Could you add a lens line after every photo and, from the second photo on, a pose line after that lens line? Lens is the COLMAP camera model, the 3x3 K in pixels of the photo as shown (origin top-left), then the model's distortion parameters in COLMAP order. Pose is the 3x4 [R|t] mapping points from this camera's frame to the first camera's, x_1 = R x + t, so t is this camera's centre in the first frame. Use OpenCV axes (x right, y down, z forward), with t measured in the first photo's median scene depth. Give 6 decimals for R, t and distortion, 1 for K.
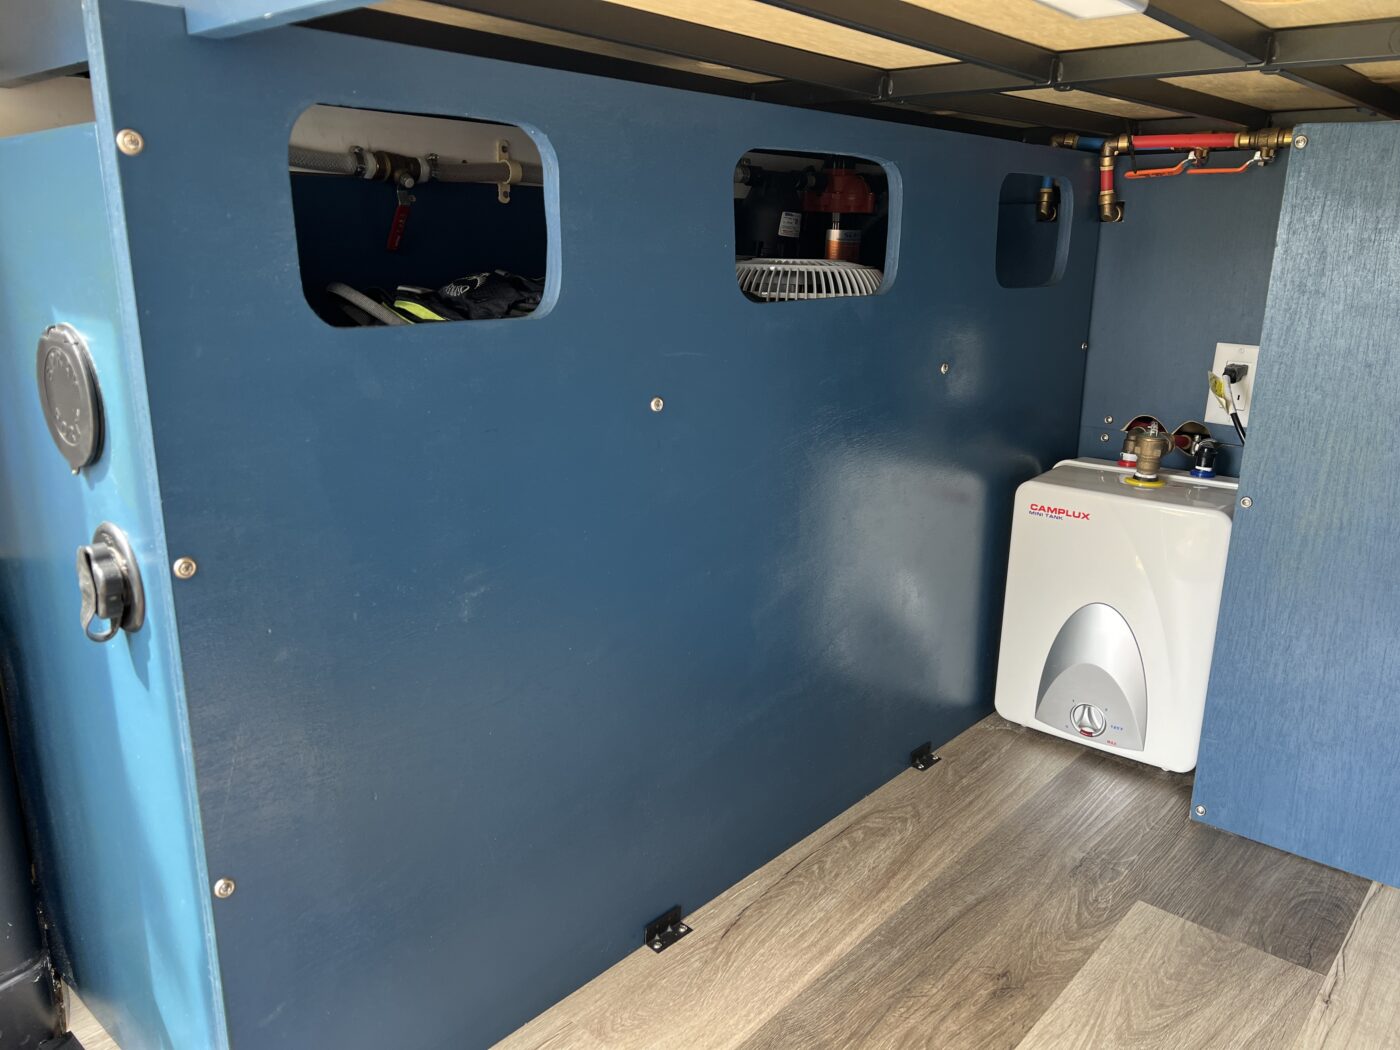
lens RADIAL K [[1047.3, 0, 689.1], [0, 1047.3, 529.7], [0, 0, 1]] dist [0.007703, -0.006335]
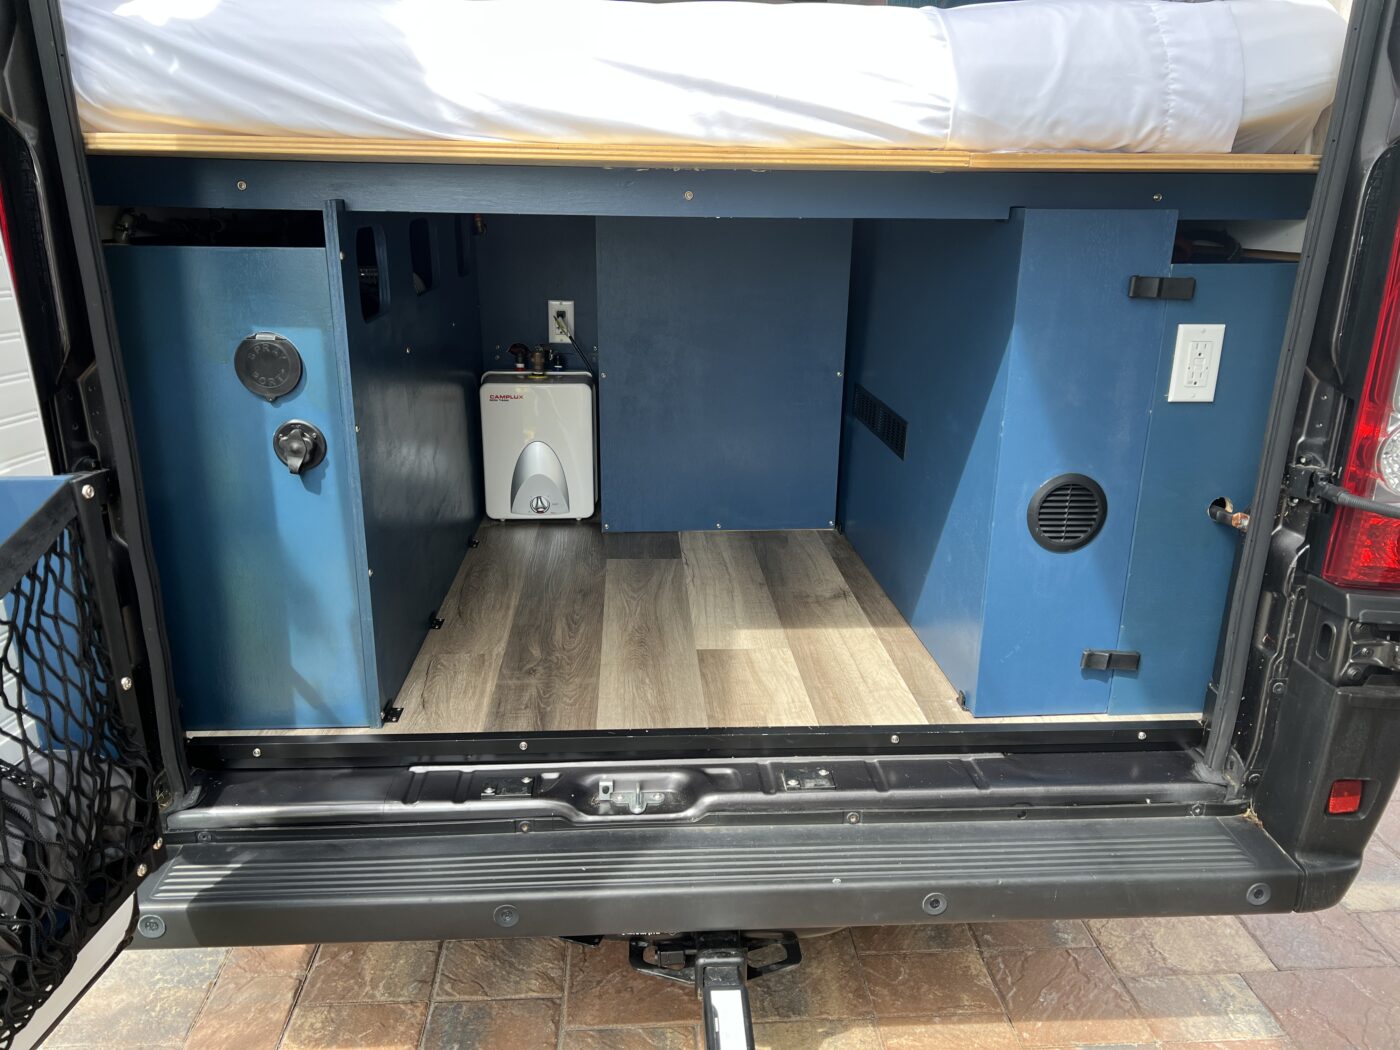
lens RADIAL K [[1047.3, 0, 700.7], [0, 1047.3, 531.0], [0, 0, 1]] dist [0.007703, -0.006335]
pose [[0.697346, -0.215641, 0.683526, -0.840881], [0.181967, 0.975686, 0.122166, 0.058137], [-0.693251, 0.039187, 0.719630, -0.654457]]
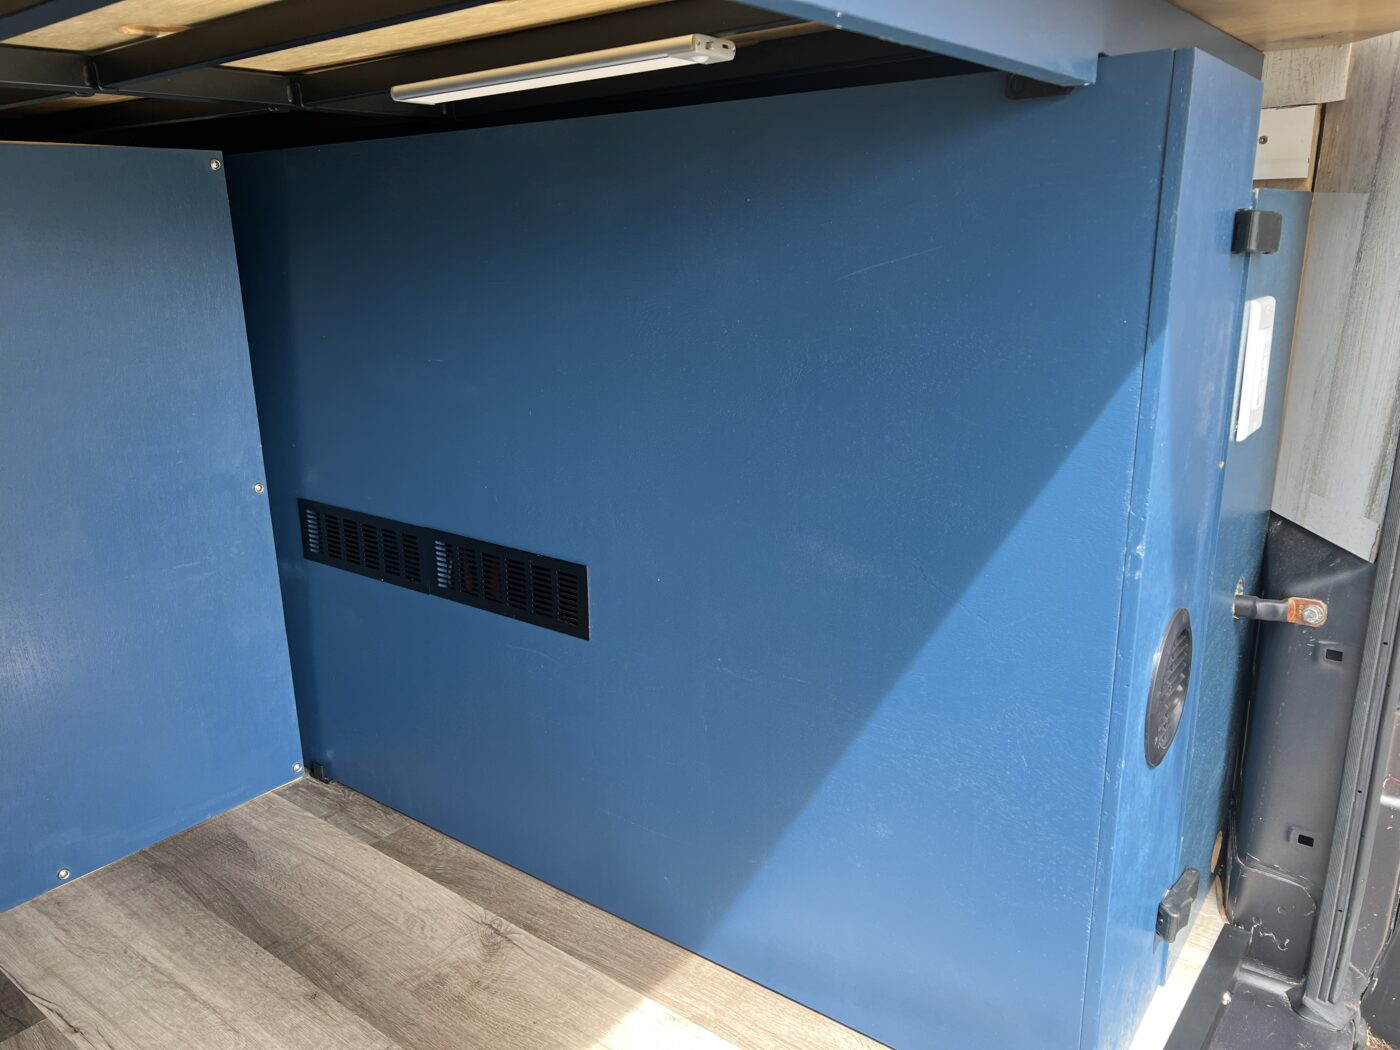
lens RADIAL K [[1047.3, 0, 705.0], [0, 1047.3, 529.5], [0, 0, 1]] dist [0.007703, -0.006335]
pose [[-0.073854, -0.273350, 0.959075, -0.203456], [0.272194, 0.919662, 0.283077, -0.082680], [-0.959404, 0.281960, 0.006484, 0.229792]]
